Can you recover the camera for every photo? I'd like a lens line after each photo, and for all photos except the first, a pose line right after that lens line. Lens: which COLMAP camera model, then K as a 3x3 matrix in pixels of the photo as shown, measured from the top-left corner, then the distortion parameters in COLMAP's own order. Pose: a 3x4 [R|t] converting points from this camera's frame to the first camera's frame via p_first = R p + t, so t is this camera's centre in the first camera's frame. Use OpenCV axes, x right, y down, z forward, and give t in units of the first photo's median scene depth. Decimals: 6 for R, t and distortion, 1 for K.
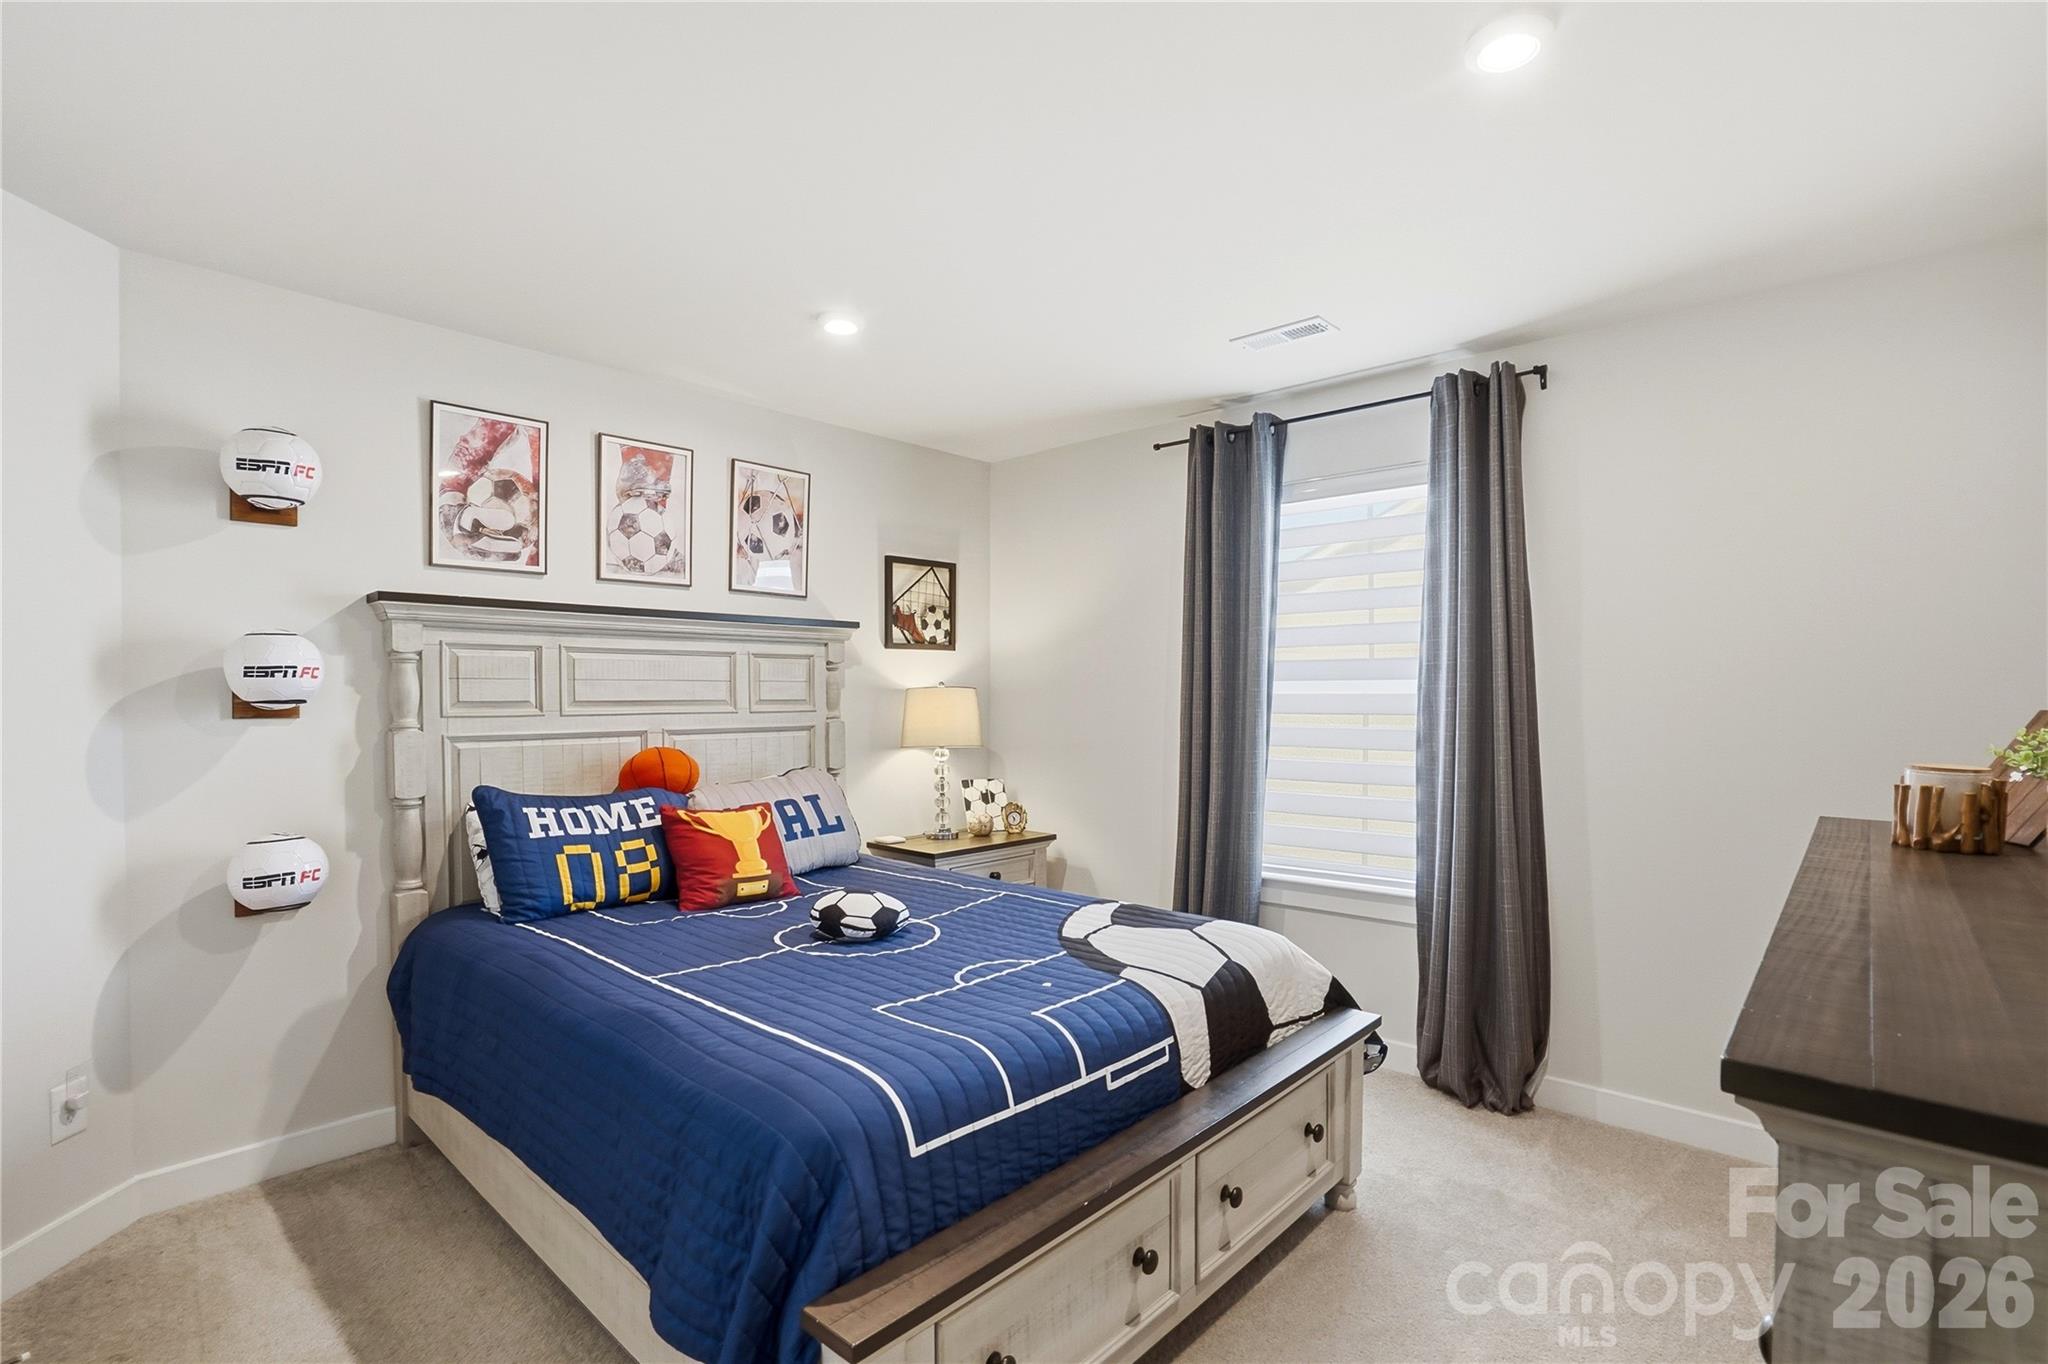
lens RADIAL K [[959.6, 0, 1024.0], [0, 959.6, 682.0], [0, 0, 1]] dist [-0.088533, 0.038491]
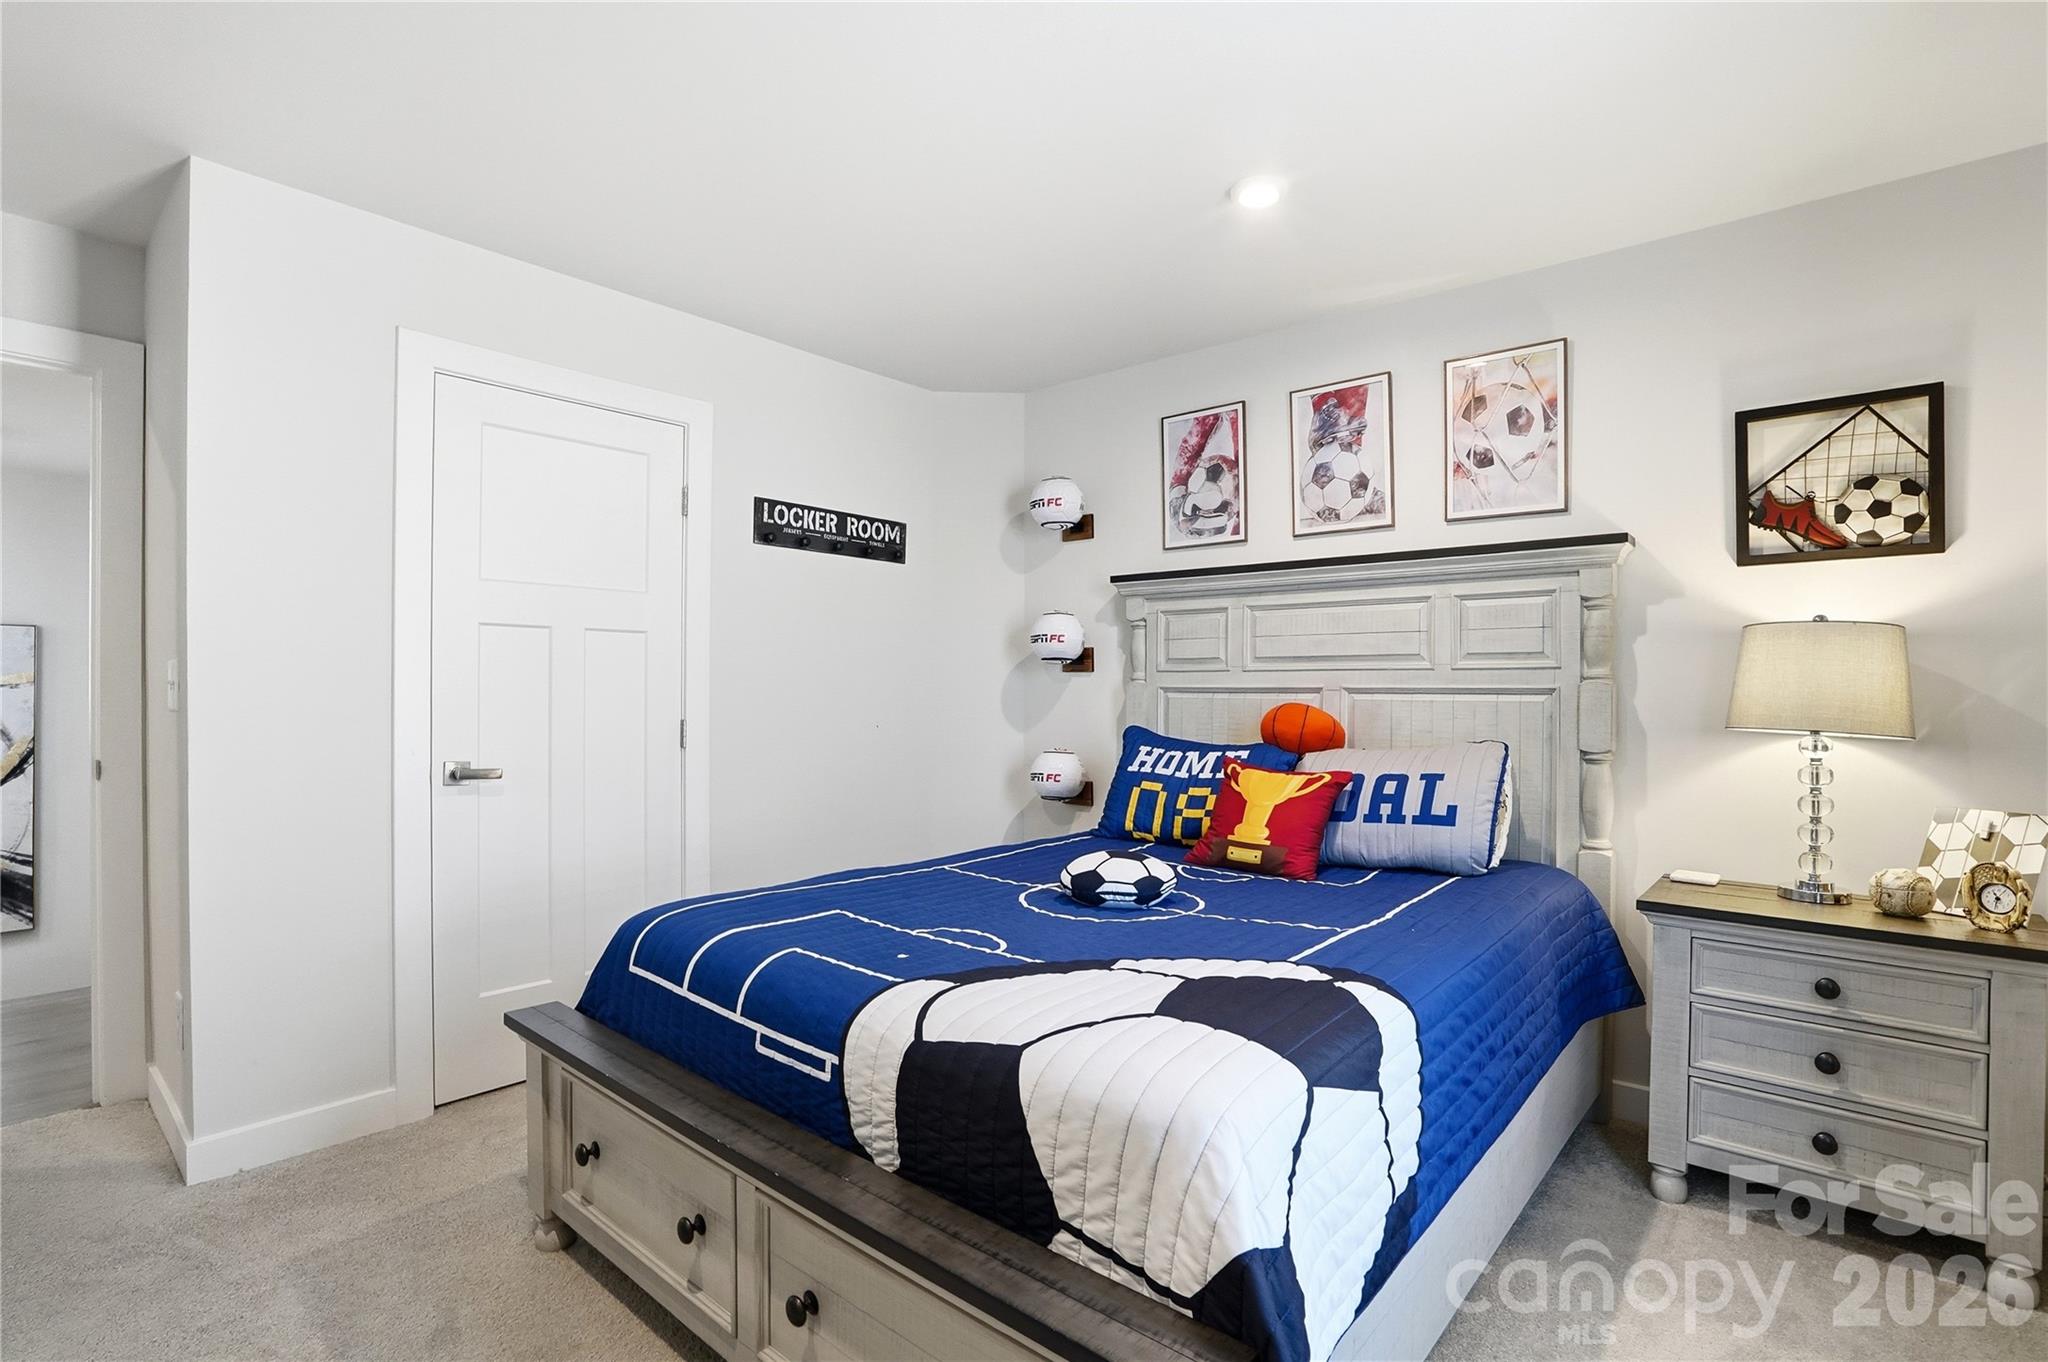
lens RADIAL K [[959.6, 0, 1024.0], [0, 959.6, 681.0], [0, 0, 1]] dist [-0.088533, 0.038491]
pose [[0.023744, -0.006994, -0.999694, 0.554849], [0.006541, 0.999955, -0.006841, 0.049970], [0.999697, -0.006376, 0.023788, 0.688941]]
